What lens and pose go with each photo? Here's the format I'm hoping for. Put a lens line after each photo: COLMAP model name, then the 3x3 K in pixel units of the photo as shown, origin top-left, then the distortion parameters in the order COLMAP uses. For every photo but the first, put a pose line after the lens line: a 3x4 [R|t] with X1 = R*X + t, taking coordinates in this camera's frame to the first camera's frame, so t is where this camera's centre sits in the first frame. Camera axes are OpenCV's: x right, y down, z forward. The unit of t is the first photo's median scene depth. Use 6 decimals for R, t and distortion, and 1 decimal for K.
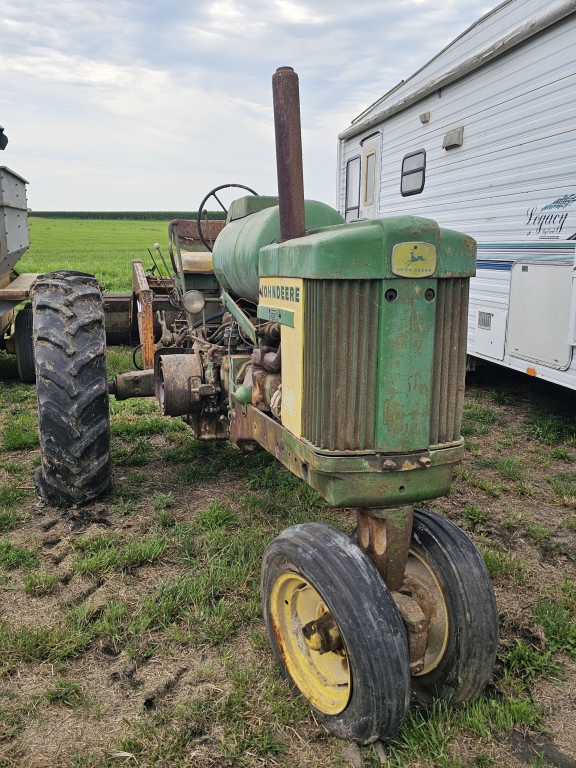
lens RADIAL K [[660.7, 0, 288.0], [0, 660.7, 384.0], [0, 0, 1]] dist [0.085896, -0.091196]
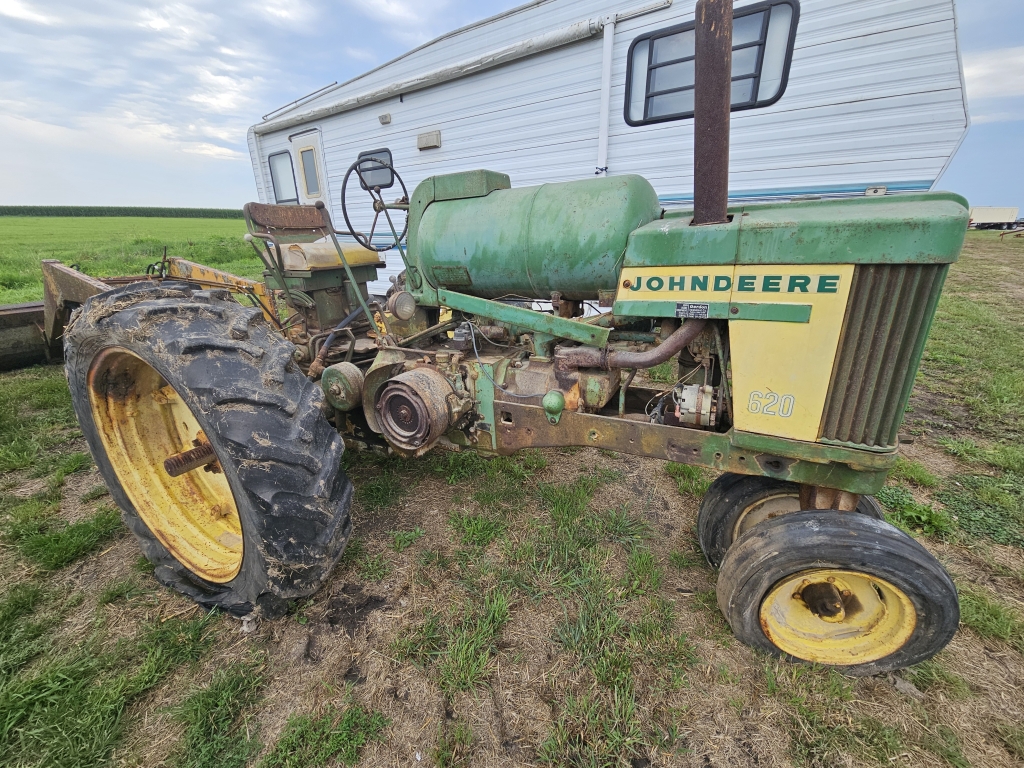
lens RADIAL K [[419.7, 0, 510.6], [0, 419.7, 389.5], [0, 0, 1]] dist [-0.000548, 0.000009]
pose [[0.726902, -0.257734, 0.636543, -0.430595], [0.159768, 0.964938, 0.208252, -0.118437], [-0.667898, -0.049680, 0.742593, 0.559798]]
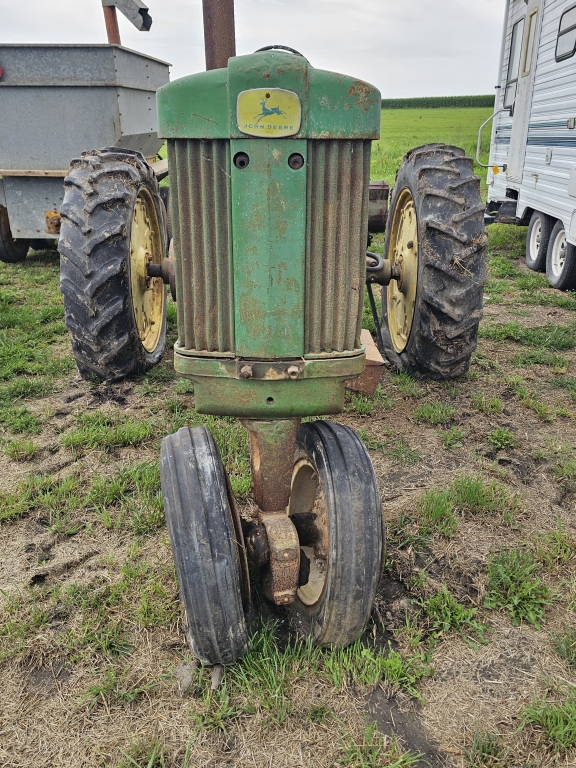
lens RADIAL K [[639.0, 0, 291.0], [0, 639.0, 375.3], [0, 0, 1]] dist [0.092978, -0.109568]
pose [[0.954340, 0.099444, -0.281684, 0.264128], [-0.056341, 0.985959, 0.157194, -0.003052], [0.293361, -0.134146, 0.946543, 0.145491]]
